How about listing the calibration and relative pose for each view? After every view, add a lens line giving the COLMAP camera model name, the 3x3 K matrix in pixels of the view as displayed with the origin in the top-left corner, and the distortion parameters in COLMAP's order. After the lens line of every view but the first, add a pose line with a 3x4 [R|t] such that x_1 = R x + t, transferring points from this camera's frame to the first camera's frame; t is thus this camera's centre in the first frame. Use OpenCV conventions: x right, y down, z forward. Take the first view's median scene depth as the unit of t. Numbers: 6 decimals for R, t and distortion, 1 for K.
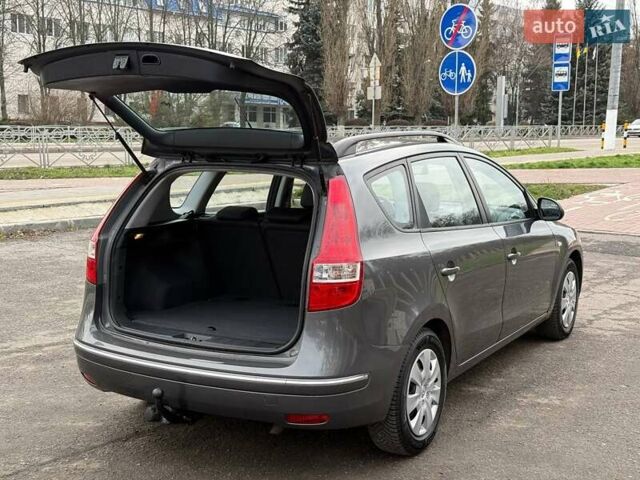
lens RADIAL K [[897.3, 0, 320.6], [0, 897.3, 241.5], [0, 0, 1]] dist [0.195375, -0.352725]
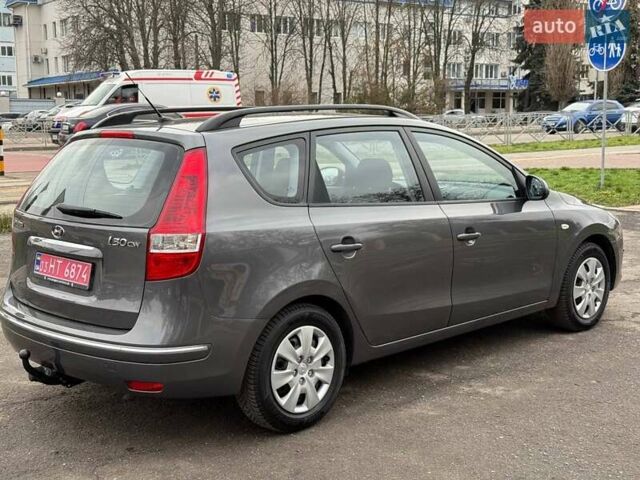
lens RADIAL K [[895.0, 0, 314.5], [0, 895.0, 238.4], [0, 0, 1]] dist [0.201235, -0.354072]
pose [[0.961449, 0.019724, -0.274274, 0.281238], [-0.017733, 0.999795, 0.009736, 0.010601], [0.274410, -0.004497, 0.961602, 0.047116]]
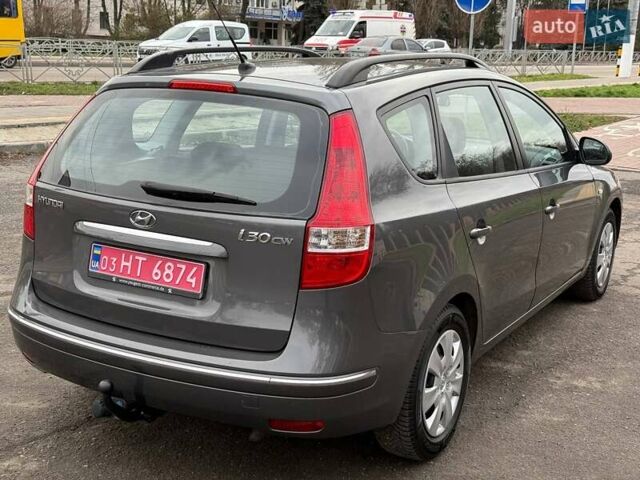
lens RADIAL K [[897.3, 0, 320.6], [0, 897.3, 241.5], [0, 0, 1]] dist [0.195375, -0.352725]
pose [[0.999714, 0.023780, 0.002571, -0.000022], [-0.023913, 0.996071, 0.085273, -0.017810], [-0.000533, -0.085310, 0.996354, 0.150539]]
